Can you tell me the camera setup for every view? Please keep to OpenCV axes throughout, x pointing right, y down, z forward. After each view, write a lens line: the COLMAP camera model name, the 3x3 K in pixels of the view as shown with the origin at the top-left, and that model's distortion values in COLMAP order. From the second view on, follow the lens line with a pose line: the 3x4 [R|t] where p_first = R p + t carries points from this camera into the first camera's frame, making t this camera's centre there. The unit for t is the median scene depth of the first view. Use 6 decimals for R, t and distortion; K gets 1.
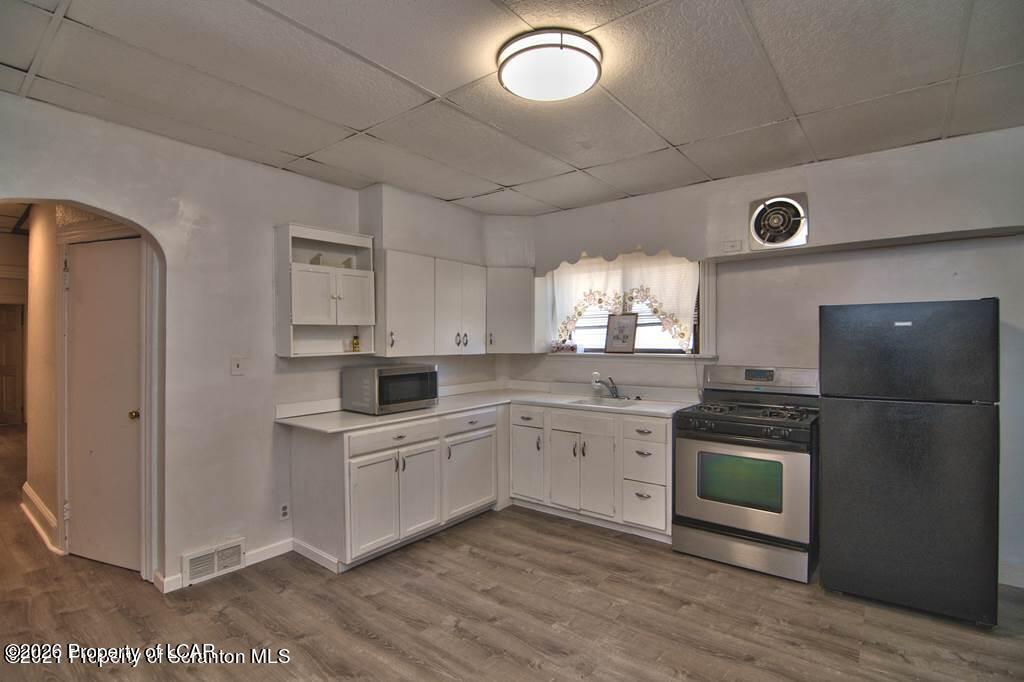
lens RADIAL K [[491.6, 0, 512.0], [0, 491.6, 341.0], [0, 0, 1]] dist [-0.001739, -0.012678]
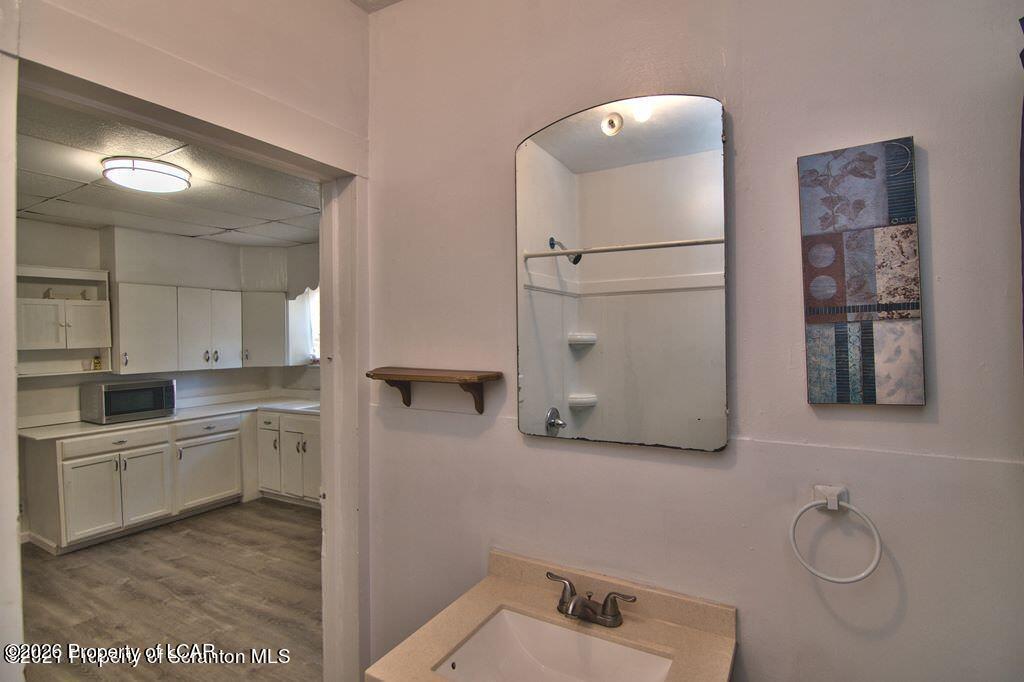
lens RADIAL K [[509.9, 0, 512.0], [0, 509.9, 341.0], [0, 0, 1]] dist [-0.019356, -0.001012]
pose [[0.989490, -0.014256, 0.143898, 0.539661], [0.013806, 0.999896, 0.004125, -0.042710], [-0.143941, -0.002095, 0.989584, -0.350393]]
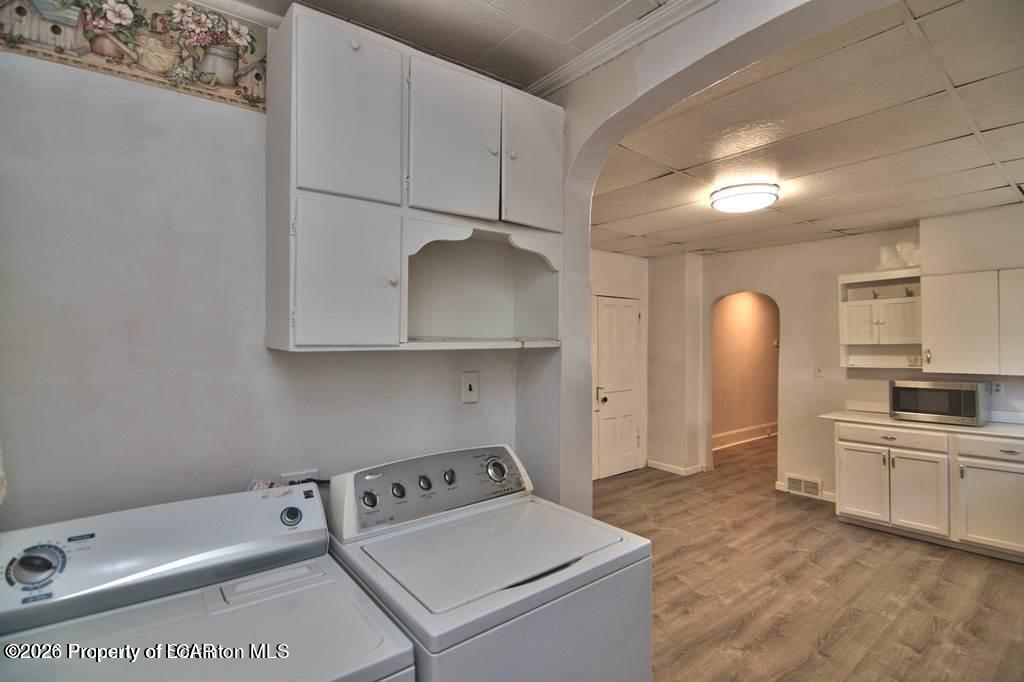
lens RADIAL K [[491.6, 0, 512.0], [0, 491.6, 341.0], [0, 0, 1]] dist [-0.001739, -0.012678]
pose [[-0.233278, -0.006931, -0.972385, 1.140439], [-0.003347, 0.999974, -0.006325, -0.030925], [0.972404, 0.001779, -0.233296, 0.376839]]
